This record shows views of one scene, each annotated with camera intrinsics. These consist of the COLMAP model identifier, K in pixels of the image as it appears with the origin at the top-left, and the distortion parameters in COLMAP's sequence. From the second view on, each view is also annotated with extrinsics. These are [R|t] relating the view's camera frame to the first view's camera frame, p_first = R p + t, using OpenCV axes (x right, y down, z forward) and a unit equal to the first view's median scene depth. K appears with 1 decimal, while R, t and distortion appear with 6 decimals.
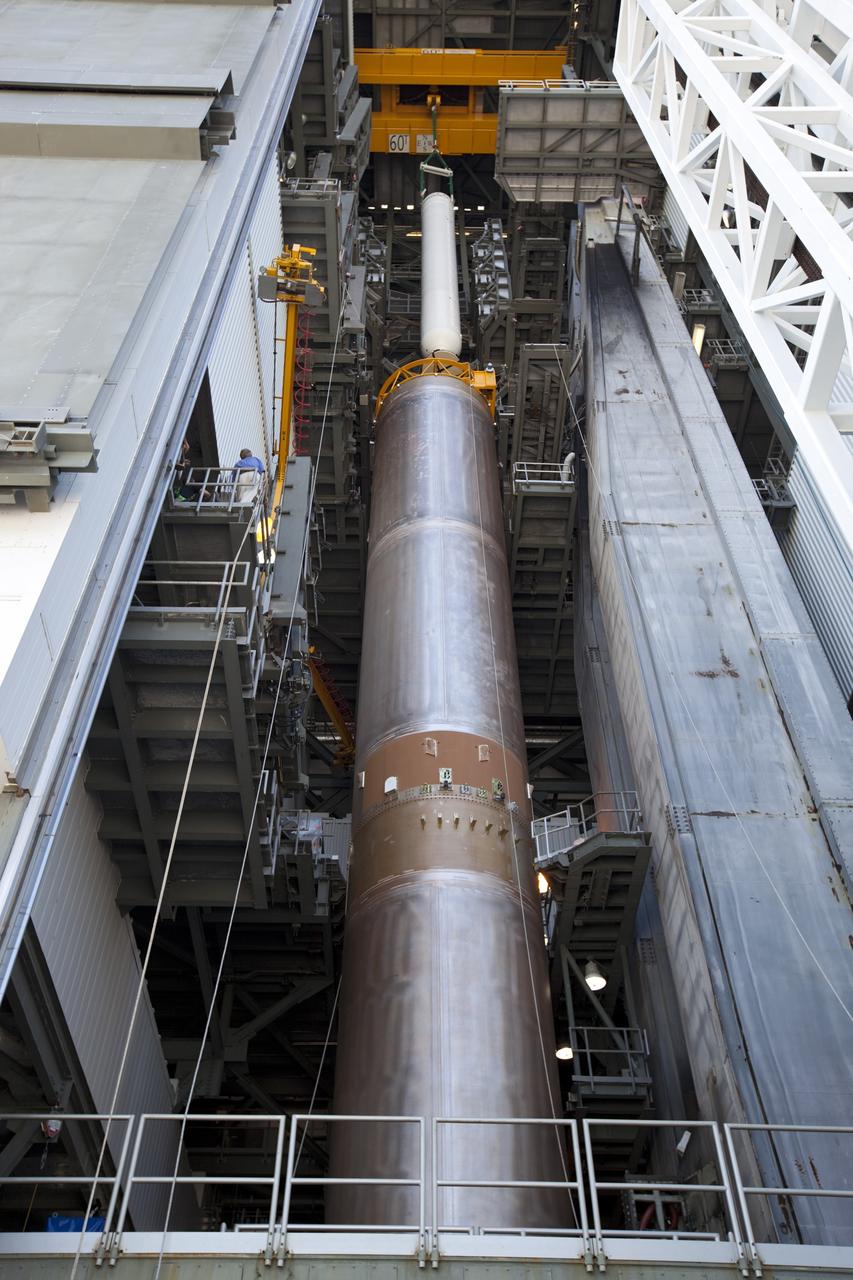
lens RADIAL K [[1111.7, 0, 413.6], [0, 1111.7, 644.7], [0, 0, 1]] dist [-0.008668, 0.074279]
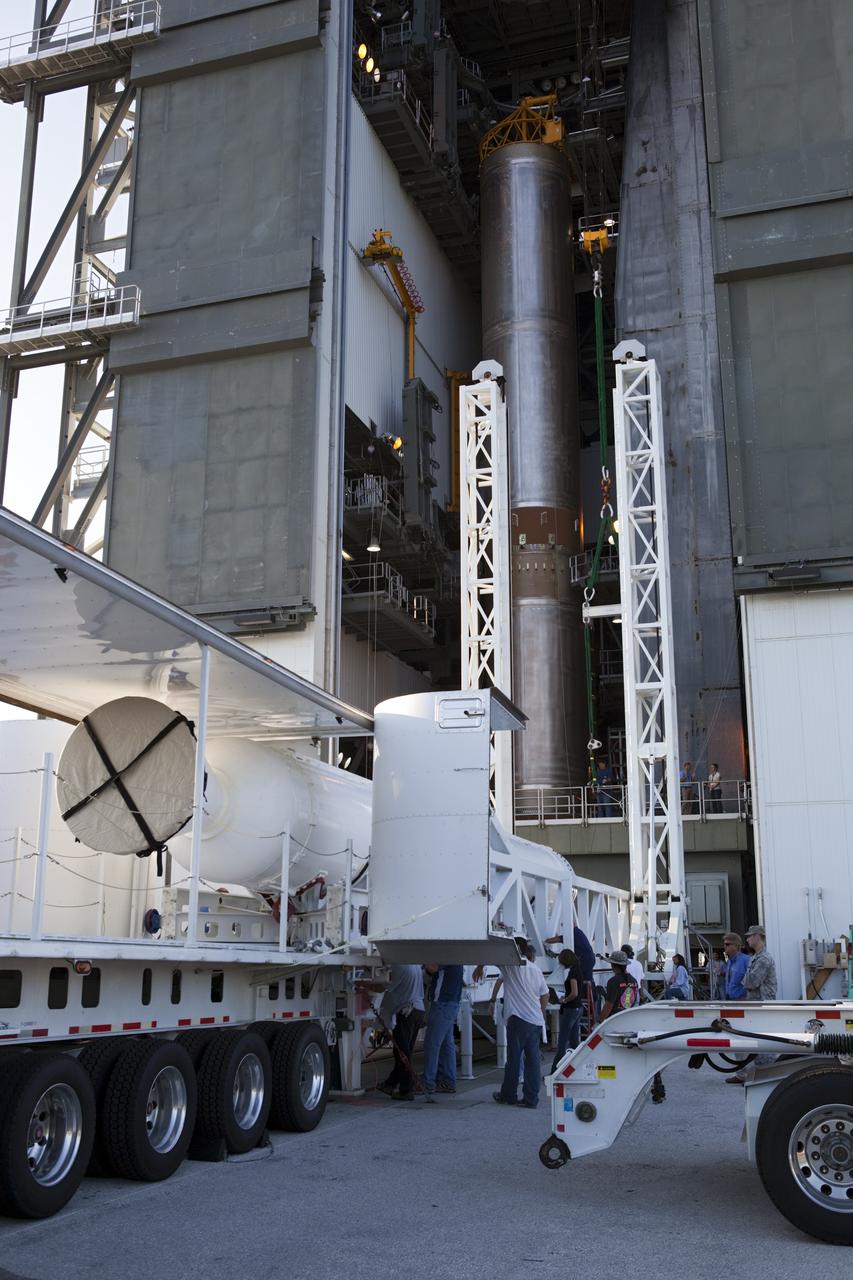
lens RADIAL K [[1287.2, 0, 417.1], [0, 1287.2, 639.8], [0, 0, 1]] dist [-0.085452, 0.151157]
pose [[0.945145, -0.082676, -0.316014, 0.521494], [0.250195, 0.805205, 0.537631, -0.938956], [0.210006, -0.587205, 0.781721, -0.829627]]
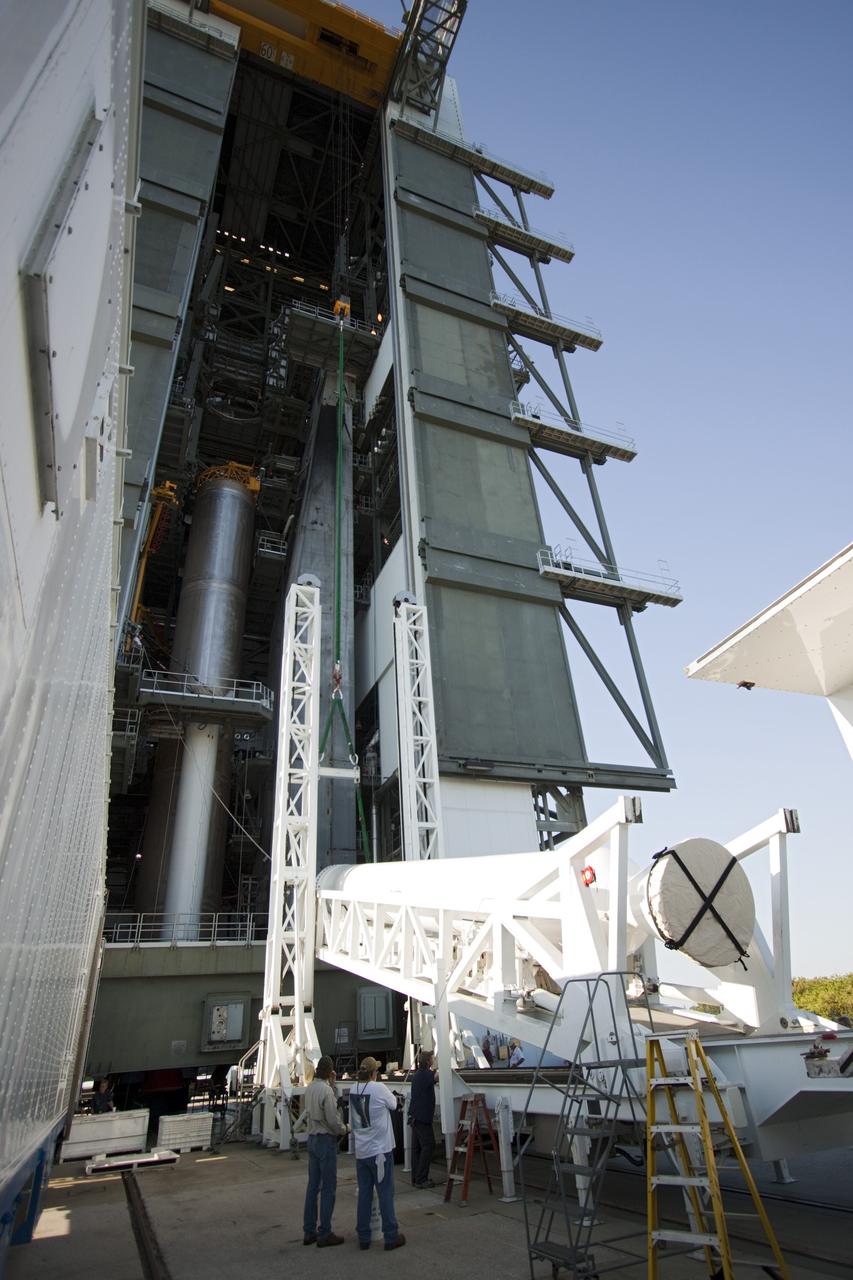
lens RADIAL K [[685.0, 0, 446.7], [0, 685.0, 631.9], [0, 0, 1]] dist [-0.014121, 0.002049]
pose [[0.920309, 0.134498, 0.367345, -0.058837], [-0.238088, 0.937667, 0.253168, -0.607850], [-0.310397, -0.320453, 0.894966, -0.523966]]
